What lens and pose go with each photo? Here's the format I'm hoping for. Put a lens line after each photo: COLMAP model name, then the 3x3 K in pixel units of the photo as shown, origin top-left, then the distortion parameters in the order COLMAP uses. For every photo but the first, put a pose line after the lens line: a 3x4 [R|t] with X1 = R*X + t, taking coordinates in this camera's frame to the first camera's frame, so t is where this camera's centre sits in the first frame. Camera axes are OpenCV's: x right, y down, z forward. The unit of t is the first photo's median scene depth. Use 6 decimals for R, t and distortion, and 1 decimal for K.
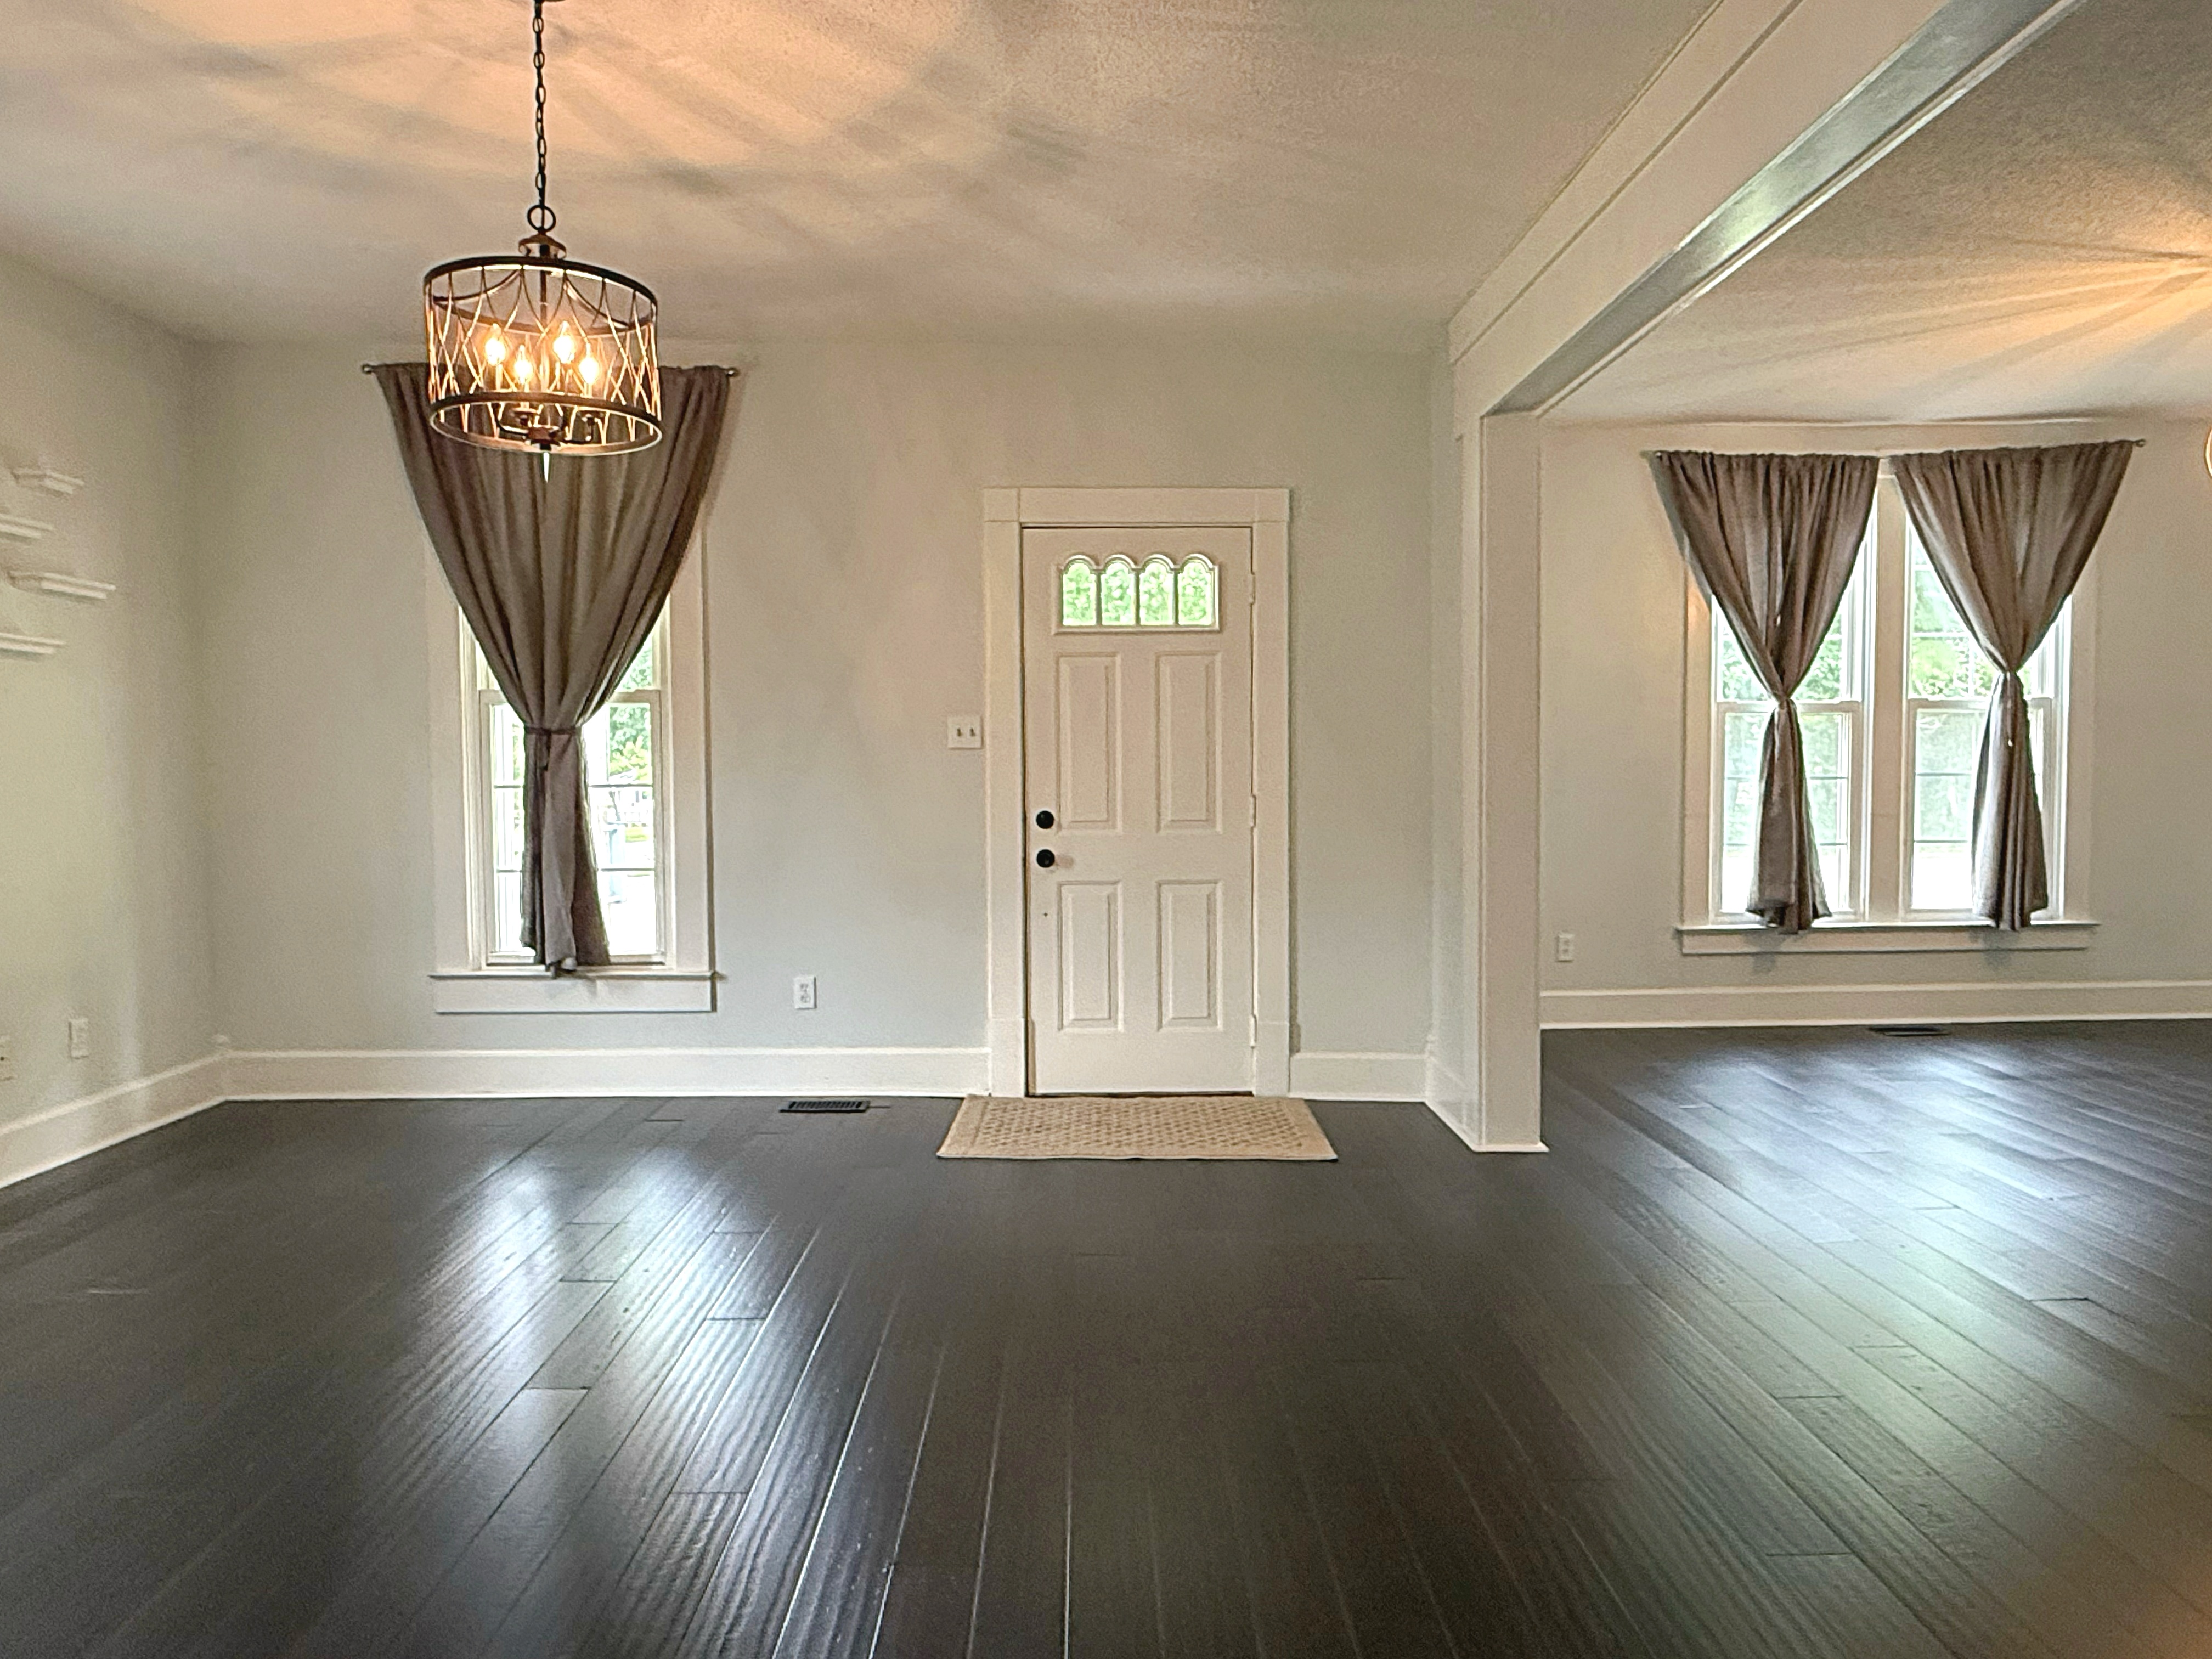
lens RADIAL K [[1411.9, 0, 1094.4], [0, 1411.9, 826.7], [0, 0, 1]] dist [0.002543, -0.000110]
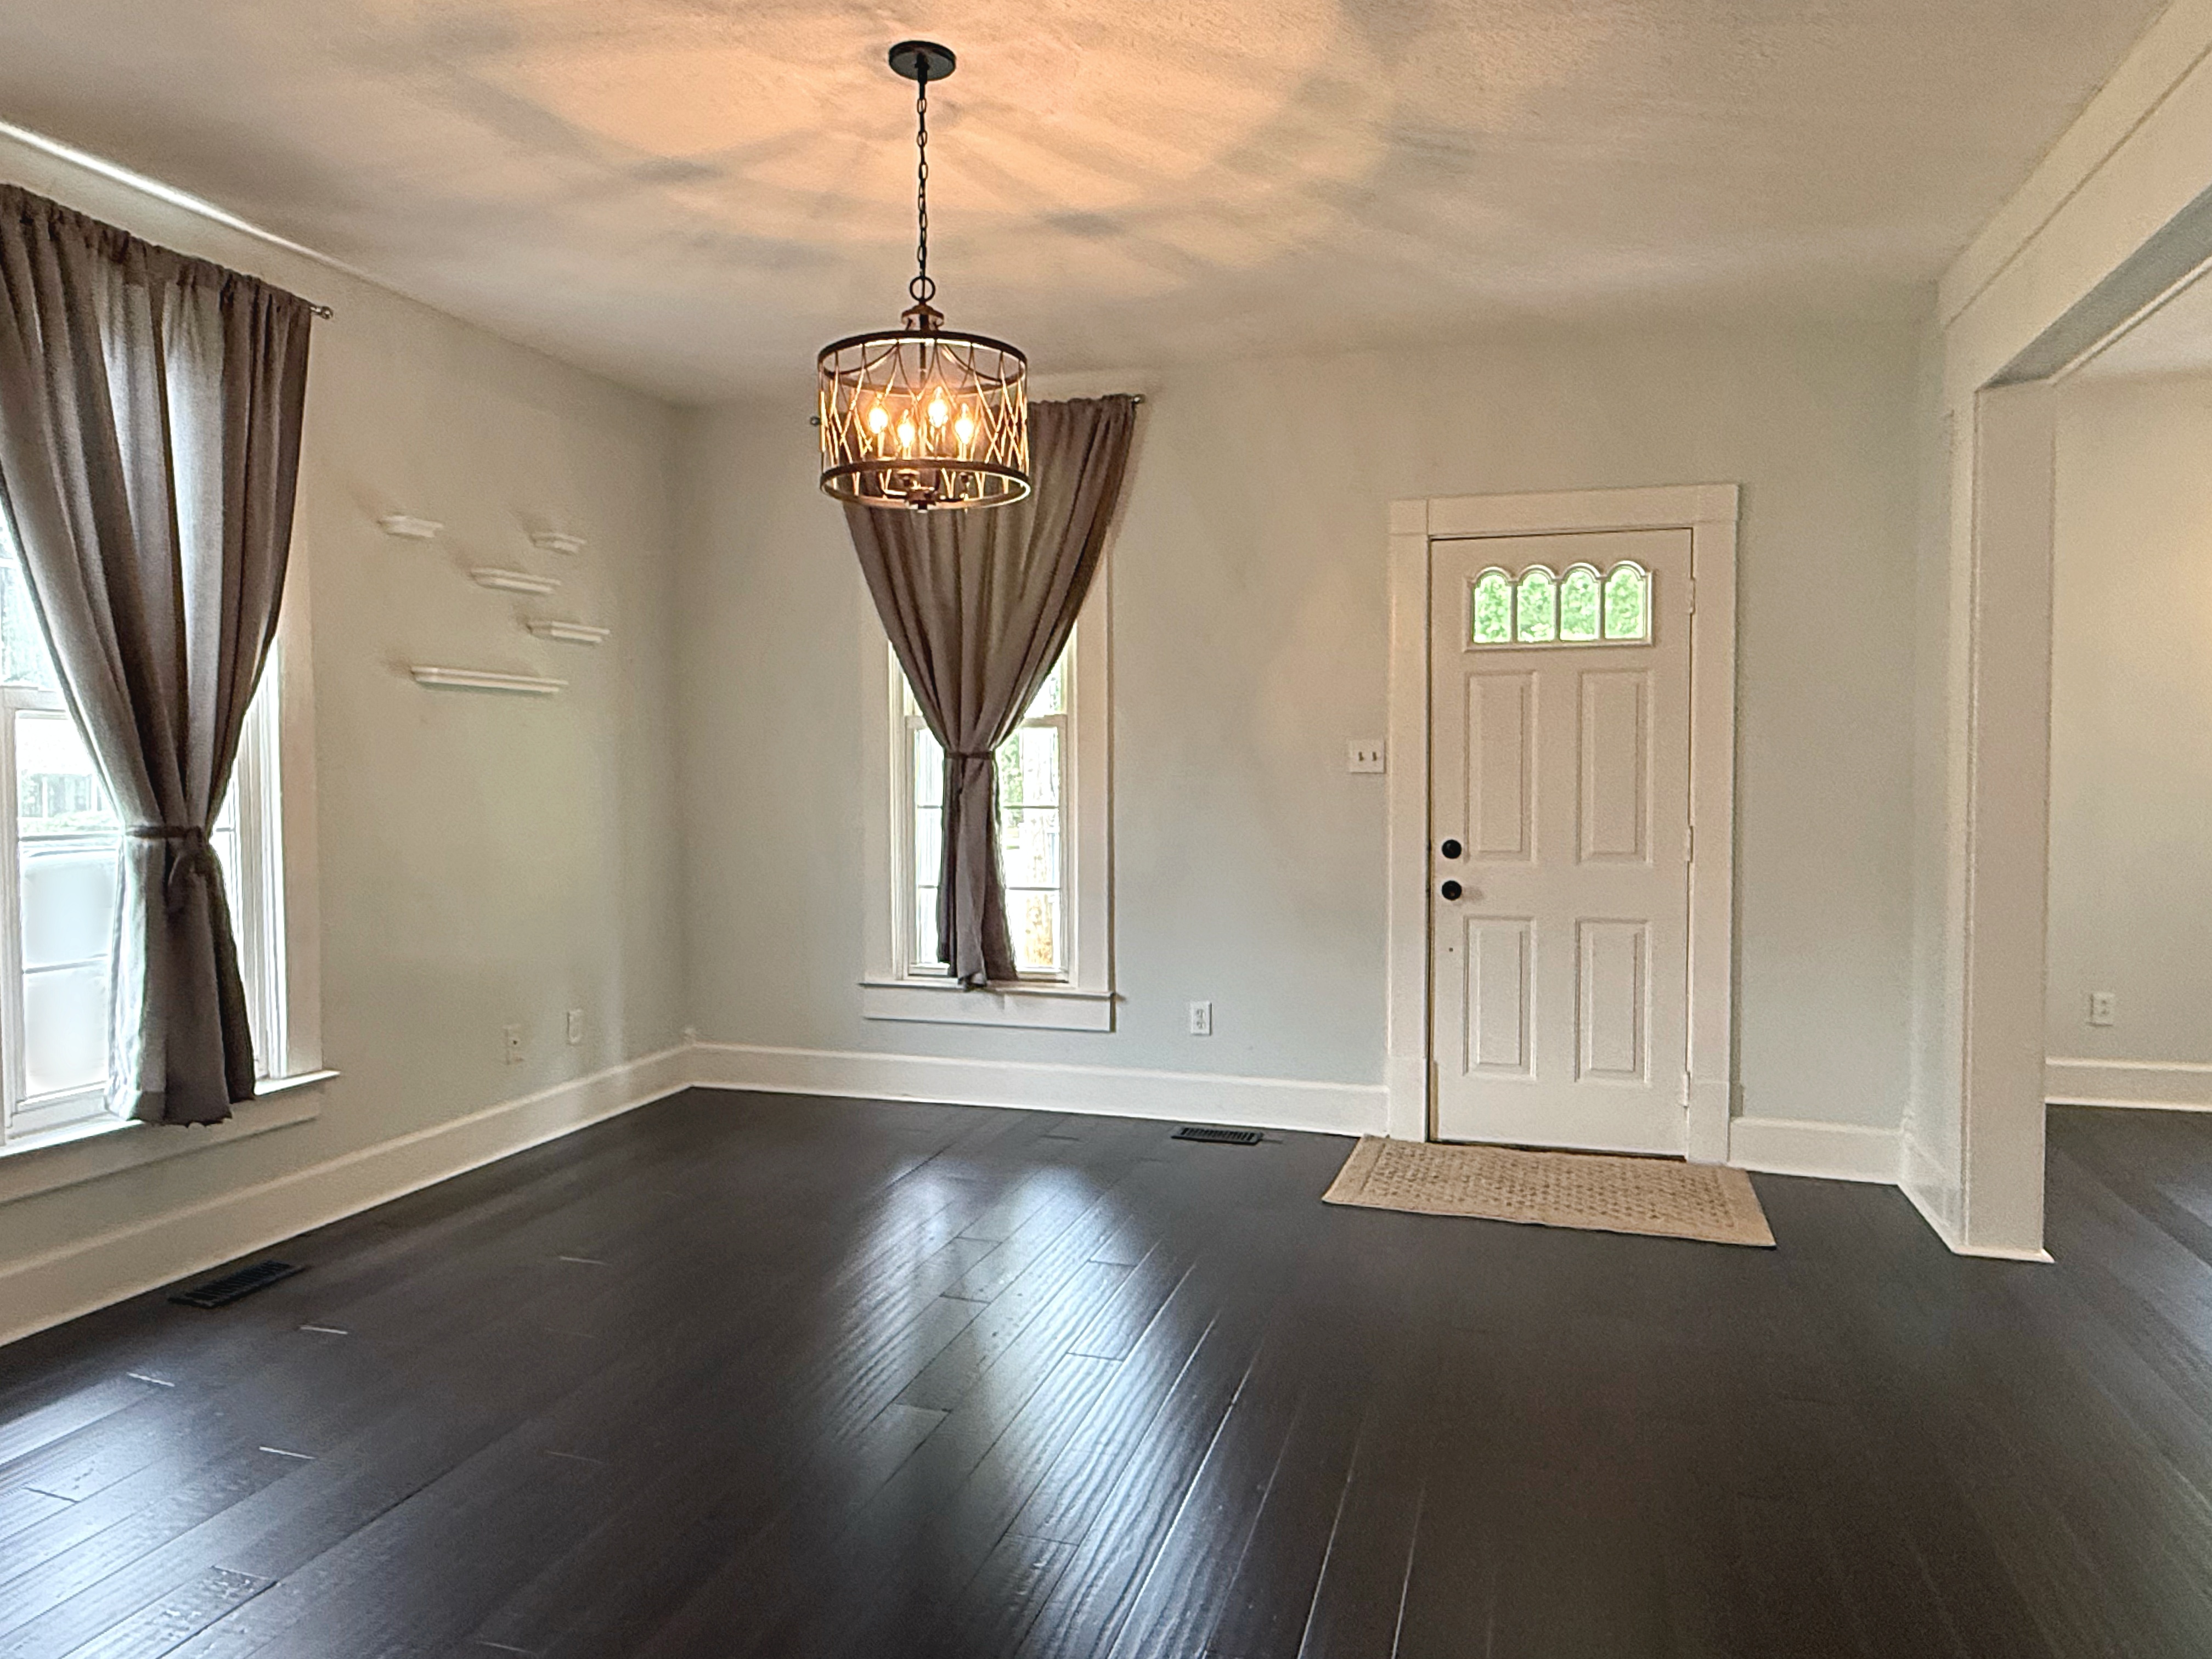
lens RADIAL K [[1446.1, 0, 1102.1], [0, 1446.1, 821.9], [0, 0, 1]] dist [-0.000775, 0.000519]
pose [[0.953226, 0.014663, -0.301903, 0.036240], [-0.015348, 0.999882, 0.000103, -0.021001], [0.301869, 0.004535, 0.953339, 0.011323]]
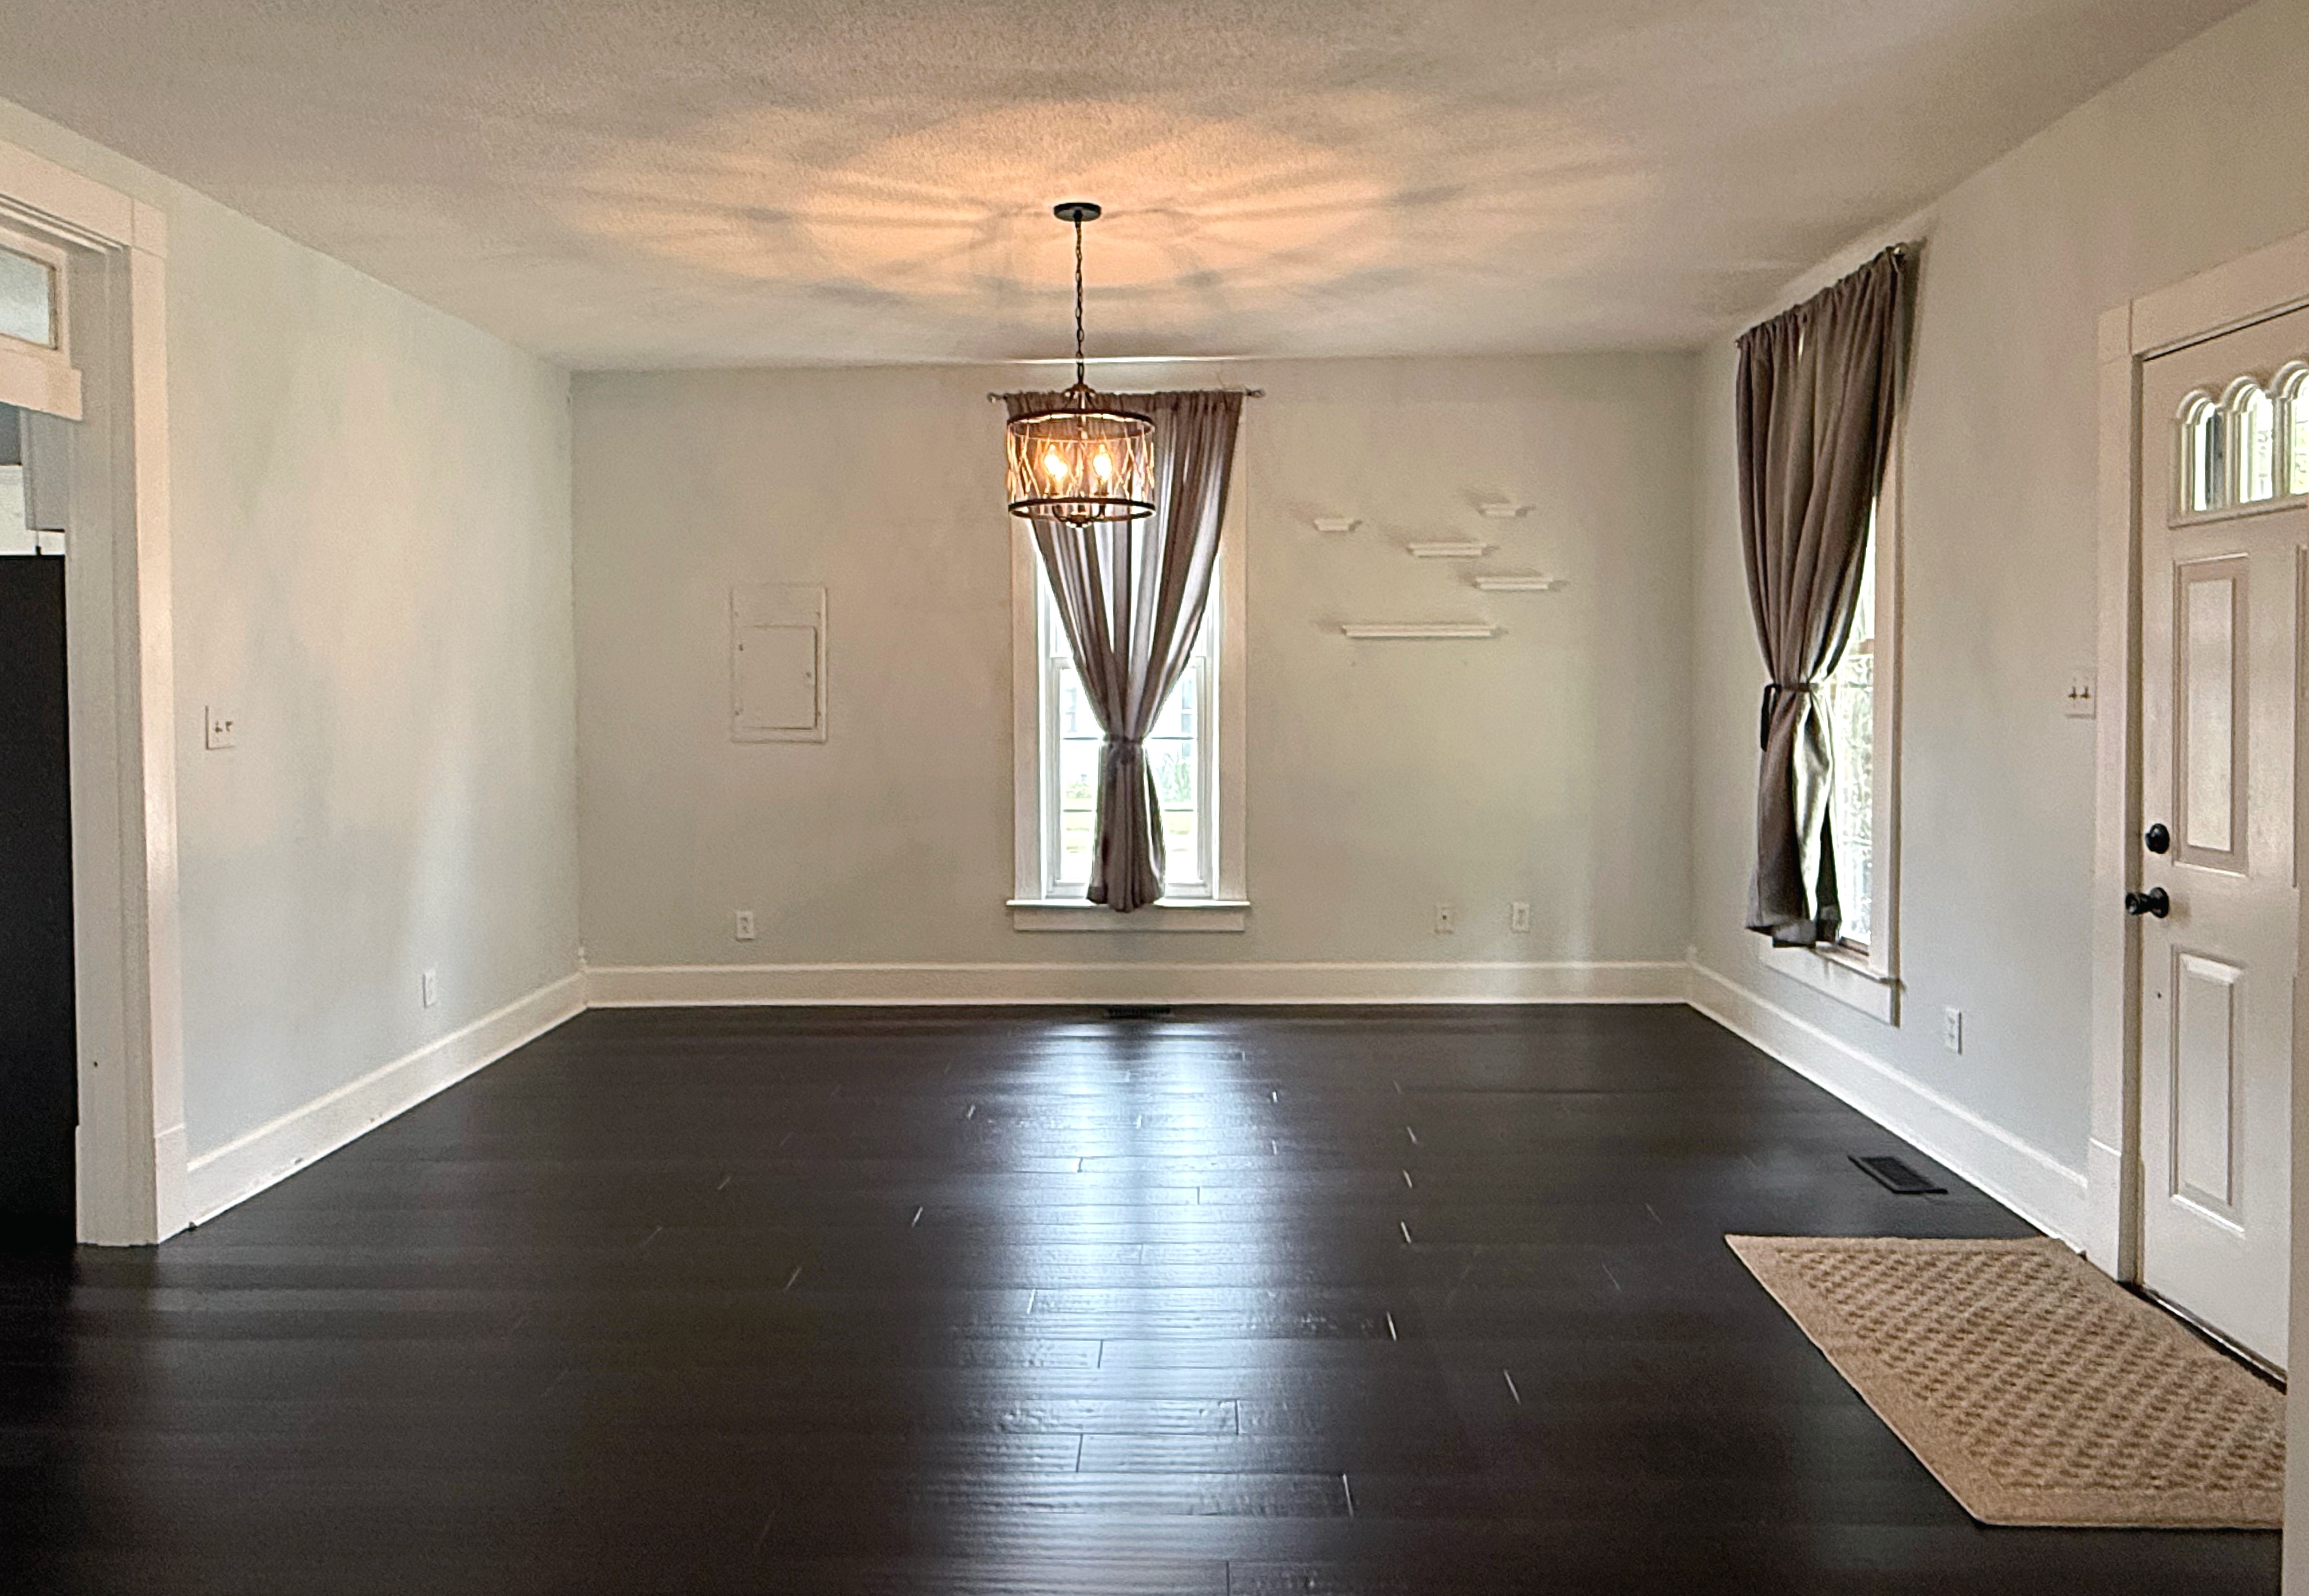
lens RADIAL K [[1515.4, 0, 1154.0], [0, 1515.4, 721.0], [0, 0, 1]] dist [-0.000038, 0.000151]
pose [[-0.031720, 0.030578, -0.999029, 0.670652], [-0.034090, 0.998917, 0.031657, -0.064901], [0.998915, 0.035061, -0.030643, 0.634255]]
